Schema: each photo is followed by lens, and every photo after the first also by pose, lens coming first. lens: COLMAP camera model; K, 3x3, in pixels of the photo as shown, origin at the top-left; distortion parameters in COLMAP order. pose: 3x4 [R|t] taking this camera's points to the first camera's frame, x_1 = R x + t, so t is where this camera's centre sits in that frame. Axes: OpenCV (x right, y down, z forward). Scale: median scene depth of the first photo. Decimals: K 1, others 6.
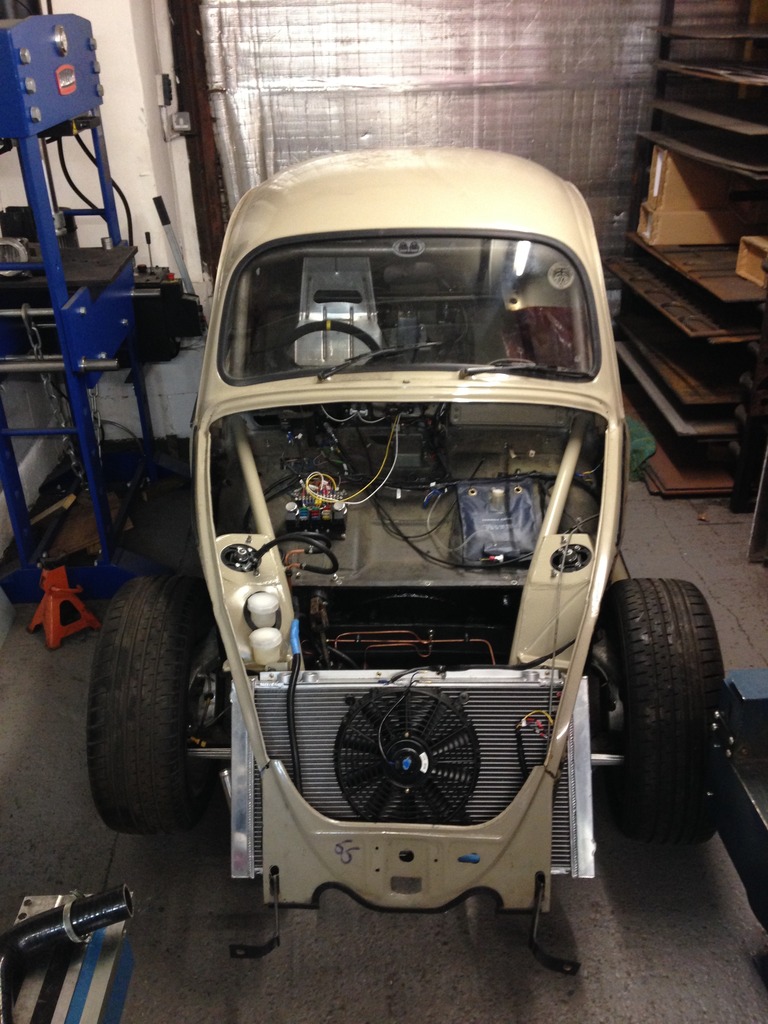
lens RADIAL K [[907.7, 0, 378.9], [0, 907.7, 454.7], [0, 0, 1]] dist [0.028471, -0.003577]
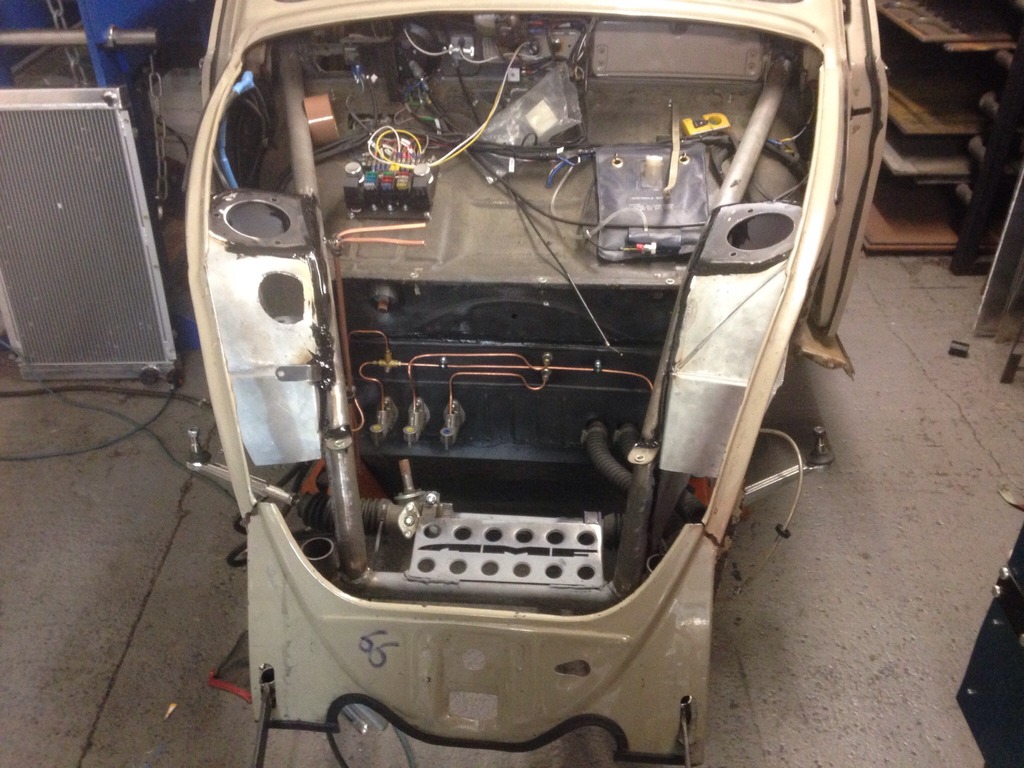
lens RADIAL K [[872.5, 0, 513.1], [0, 872.5, 375.4], [0, 0, 1]] dist [0.122113, -0.186066]
pose [[0.998453, 0.041650, -0.036832, 0.034930], [-0.037825, 0.994362, 0.099065, 0.087913], [0.040750, -0.097519, 0.994399, 0.199348]]
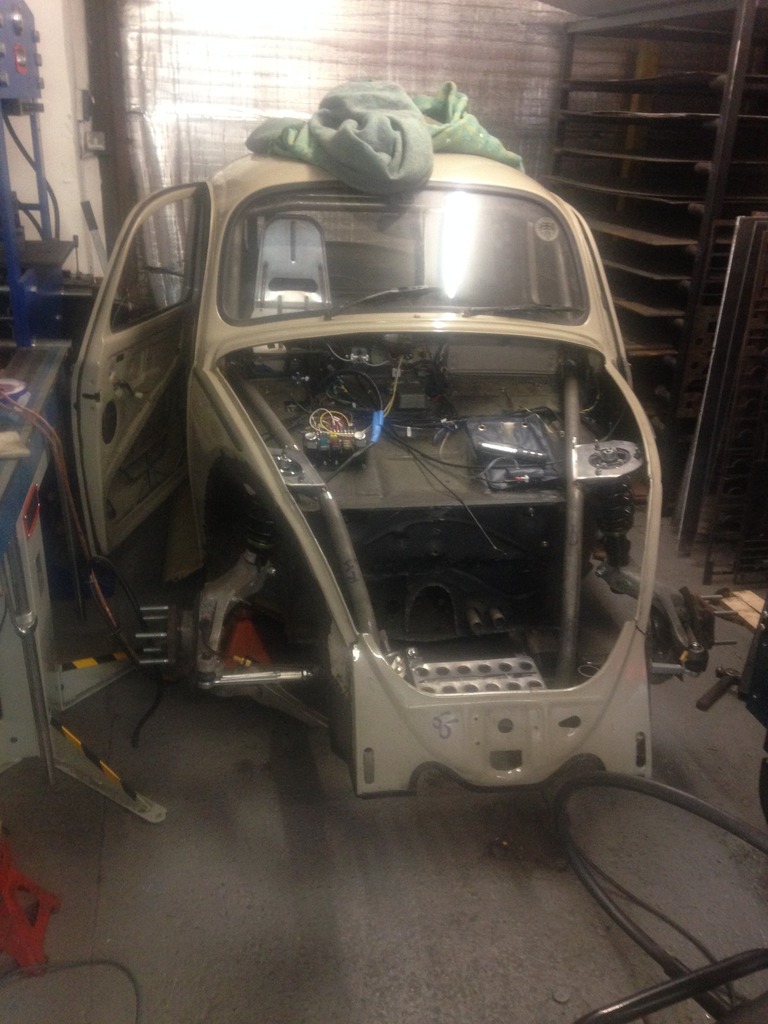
lens RADIAL K [[928.8, 0, 356.4], [0, 928.8, 489.2], [0, 0, 1]] dist [0.126210, -0.256193]
pose [[0.983190, -0.009835, 0.182321, -0.141387], [0.032534, 0.992005, -0.121935, 0.145671], [-0.179664, 0.125817, 0.975649, 0.017507]]
